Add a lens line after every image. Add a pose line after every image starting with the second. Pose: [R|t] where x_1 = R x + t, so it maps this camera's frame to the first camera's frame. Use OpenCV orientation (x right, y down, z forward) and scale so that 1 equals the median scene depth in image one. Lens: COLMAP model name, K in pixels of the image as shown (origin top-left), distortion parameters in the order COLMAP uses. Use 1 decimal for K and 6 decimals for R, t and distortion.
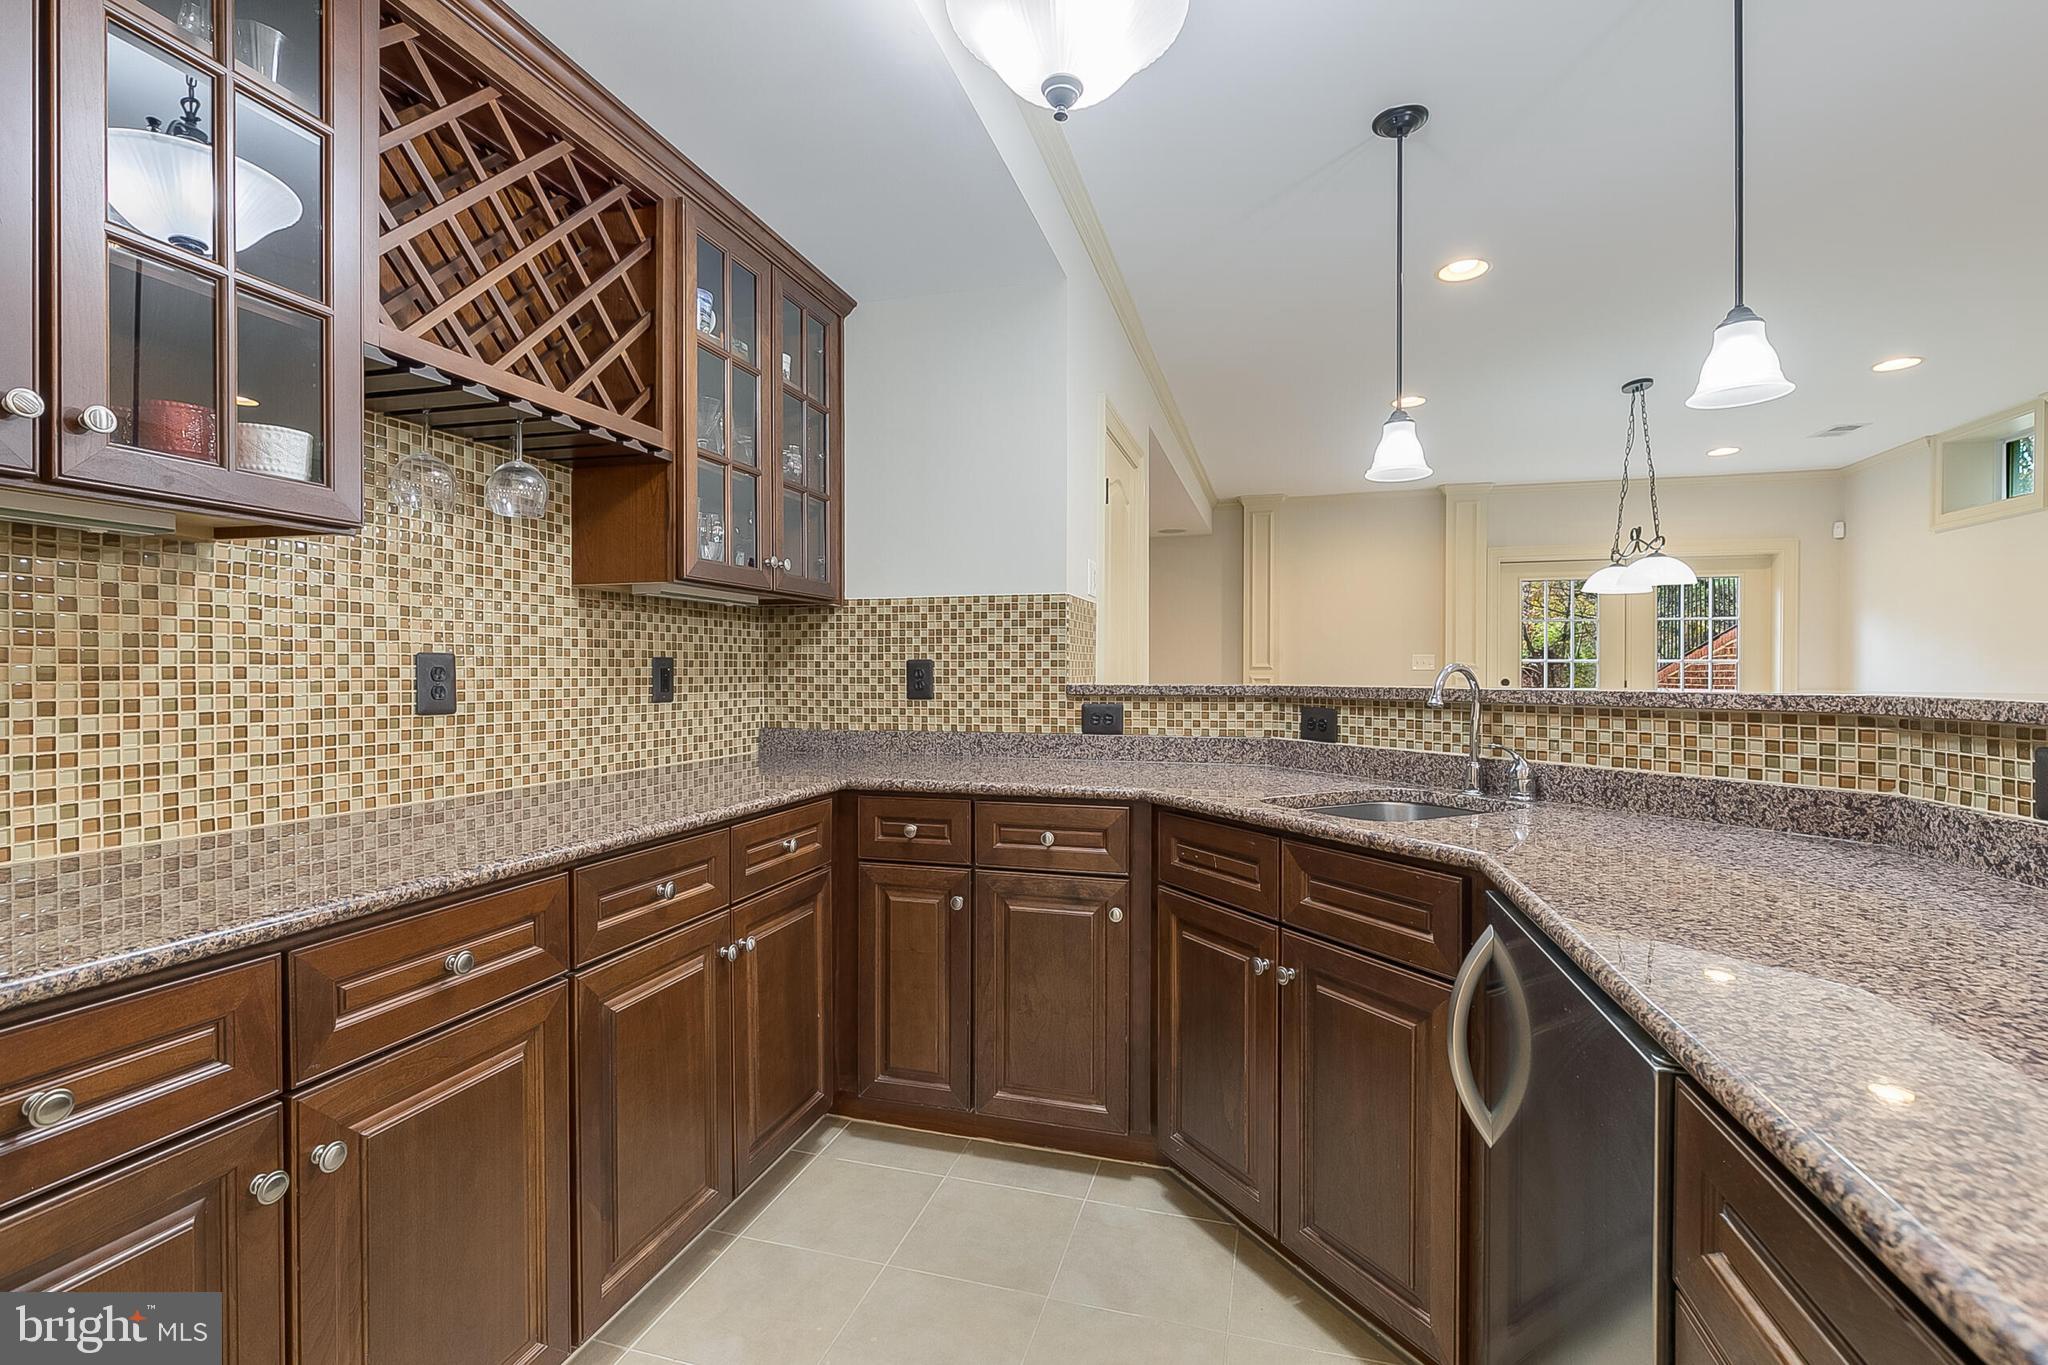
lens RADIAL K [[915.4, 0, 1018.3], [0, 915.4, 680.5], [0, 0, 1]] dist [0.003231, 0.000128]
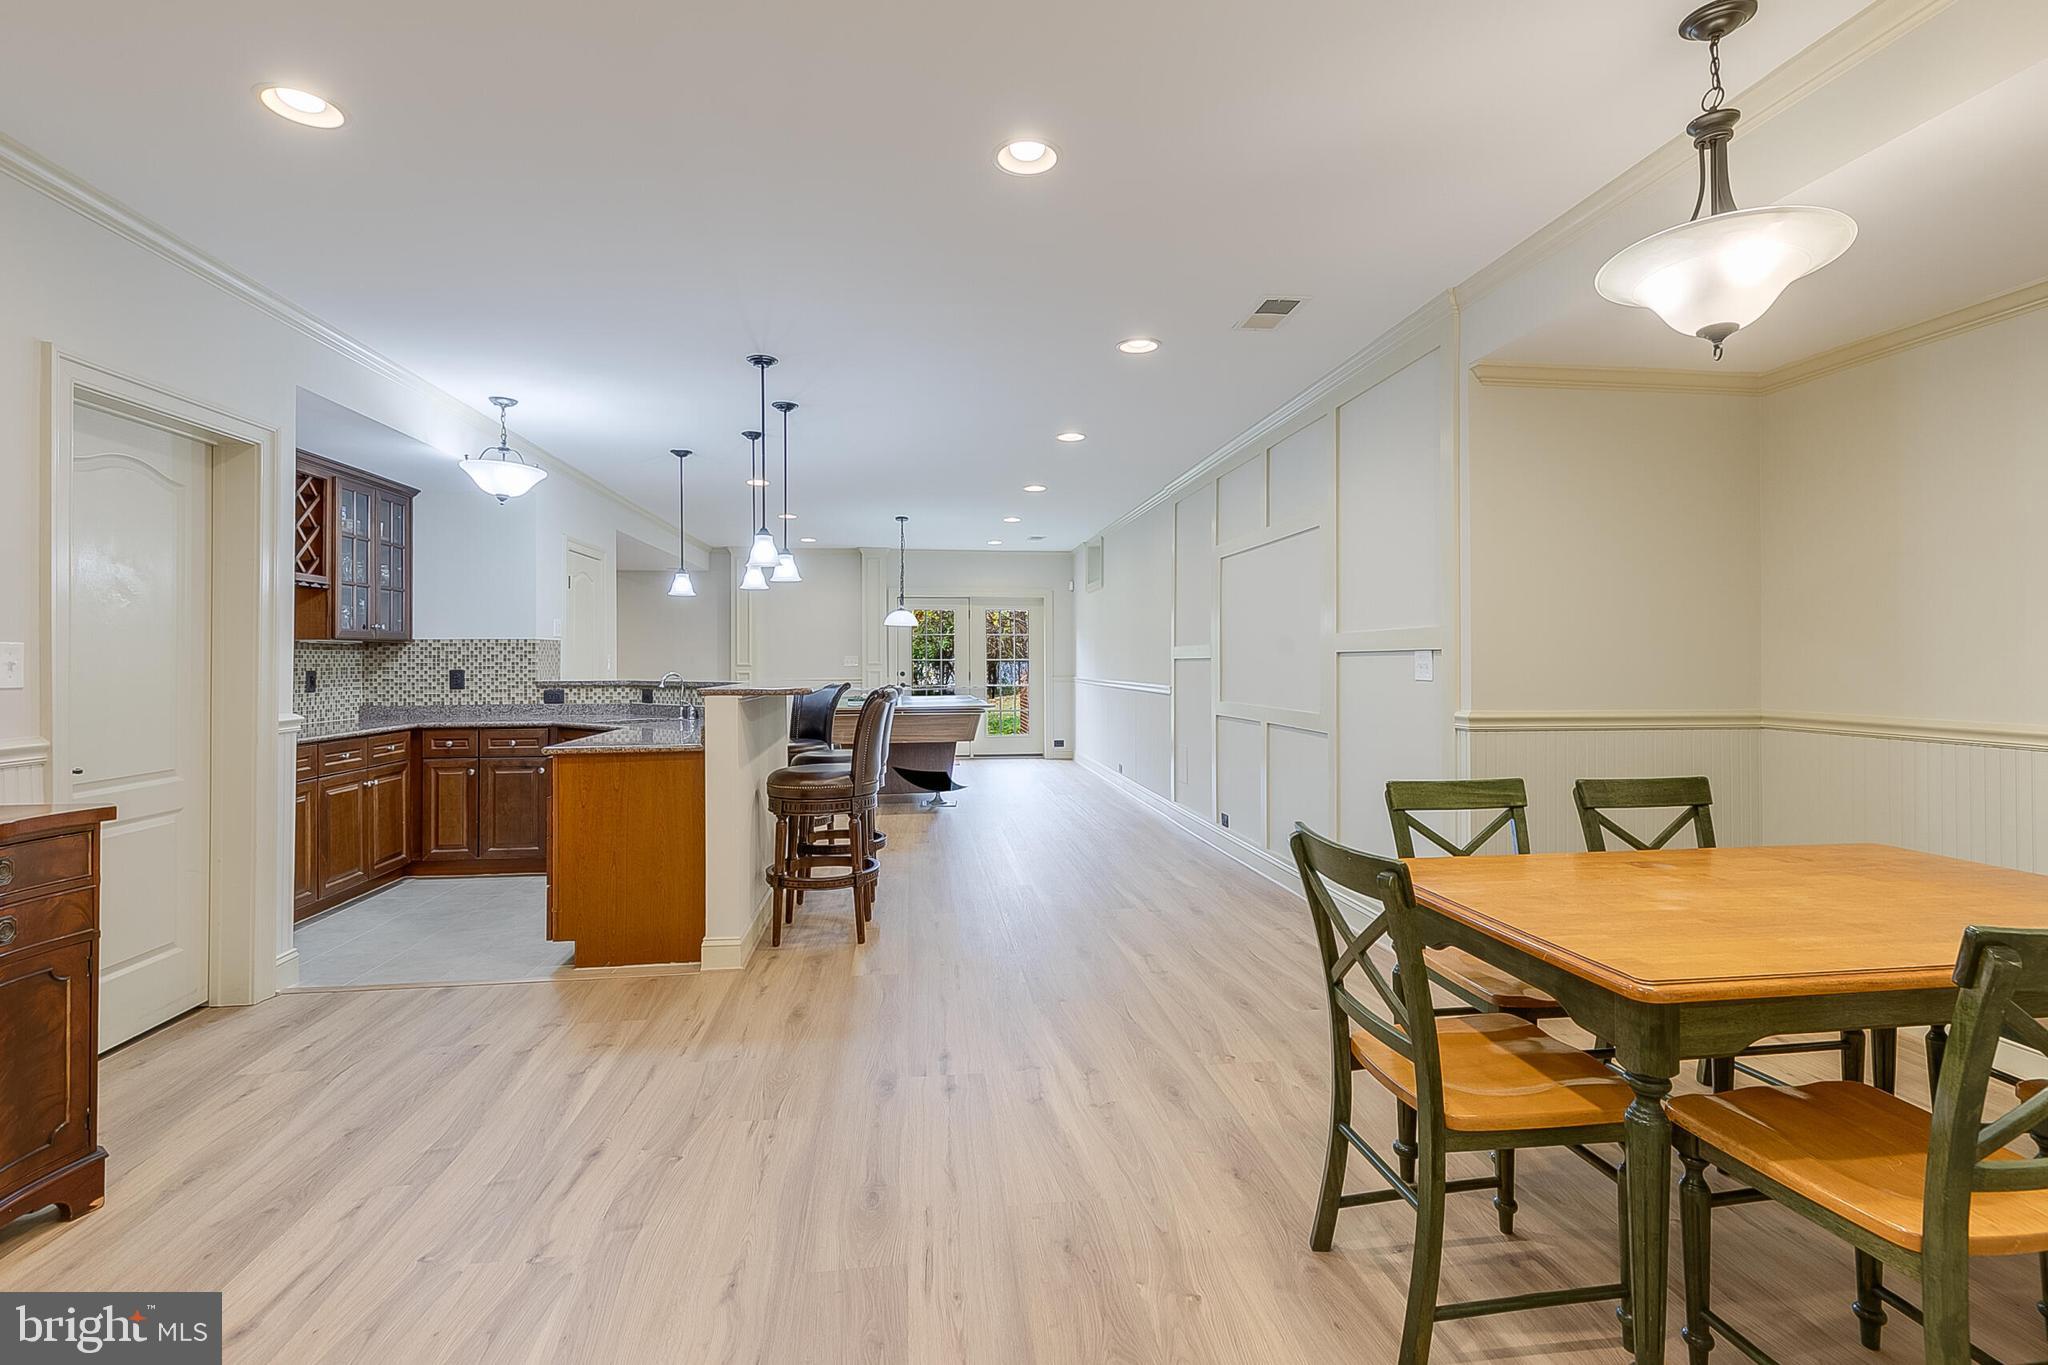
lens RADIAL K [[939.3, 0, 1019.5], [0, 939.3, 653.8], [0, 0, 1]] dist [0.010625, 0.000128]
pose [[0.917930, -0.001762, 0.396738, 0.223584], [0.008815, 0.999834, -0.015954, -0.014402], [-0.396644, 0.018142, 0.917793, -1.519715]]
